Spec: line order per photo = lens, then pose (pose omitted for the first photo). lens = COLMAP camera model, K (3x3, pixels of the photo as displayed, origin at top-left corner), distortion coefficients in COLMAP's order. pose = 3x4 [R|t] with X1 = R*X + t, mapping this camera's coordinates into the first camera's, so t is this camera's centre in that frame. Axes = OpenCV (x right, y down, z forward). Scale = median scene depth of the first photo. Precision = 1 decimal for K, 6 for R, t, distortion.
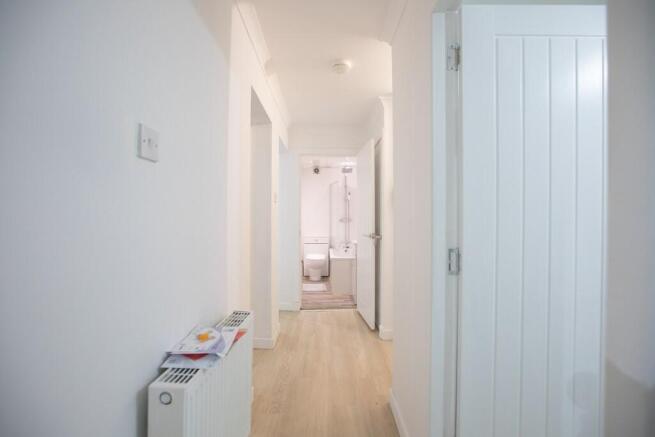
lens RADIAL K [[300.6, 0, 328.4], [0, 300.6, 220.5], [0, 0, 1]] dist [-0.039393, 0.007664]
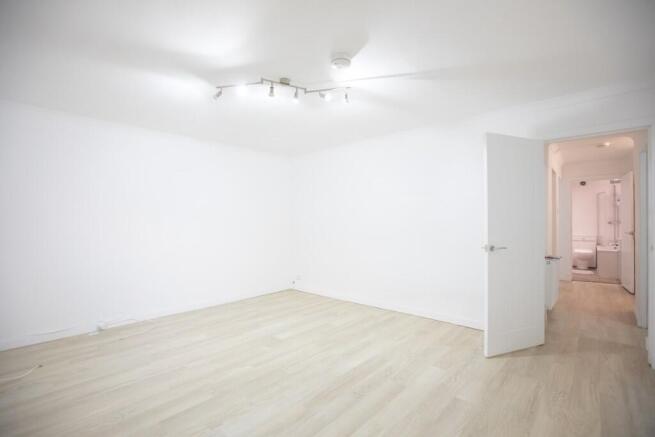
lens RADIAL K [[300.6, 0, 320.4], [0, 300.6, 220.6], [0, 0, 1]] dist [-0.039393, 0.007664]
pose [[0.724425, -0.007336, -0.689314, 0.007007], [0.007349, 0.999969, -0.002919, -0.013991], [0.689314, -0.002951, 0.724457, -0.662949]]
